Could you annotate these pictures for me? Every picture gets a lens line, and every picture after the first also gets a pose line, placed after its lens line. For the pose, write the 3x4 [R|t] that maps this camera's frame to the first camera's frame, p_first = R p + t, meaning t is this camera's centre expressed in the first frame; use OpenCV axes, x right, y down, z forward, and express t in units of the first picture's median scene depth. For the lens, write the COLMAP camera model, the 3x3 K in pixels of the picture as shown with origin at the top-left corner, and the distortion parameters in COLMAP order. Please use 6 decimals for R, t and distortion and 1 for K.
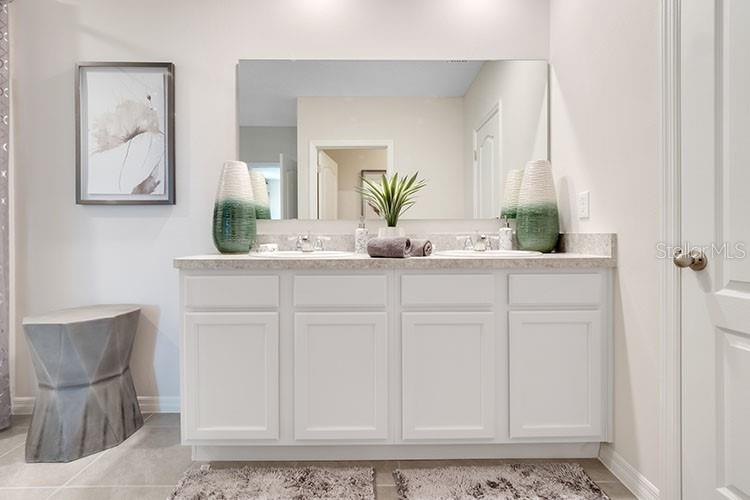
lens RADIAL K [[348.2, 0, 372.4], [0, 348.2, 246.7], [0, 0, 1]] dist [-0.006726, -0.003101]
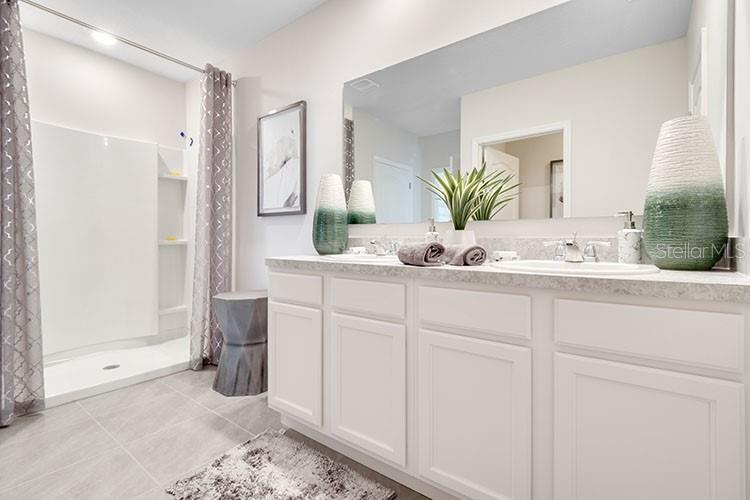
lens RADIAL K [[348.2, 0, 373.0], [0, 348.2, 243.2], [0, 0, 1]] dist [-0.006726, -0.003101]
pose [[0.790452, 0.010230, -0.612438, 0.432873], [-0.018690, 0.999798, -0.007423, -0.014092], [0.612238, 0.017314, 0.790484, 0.192450]]
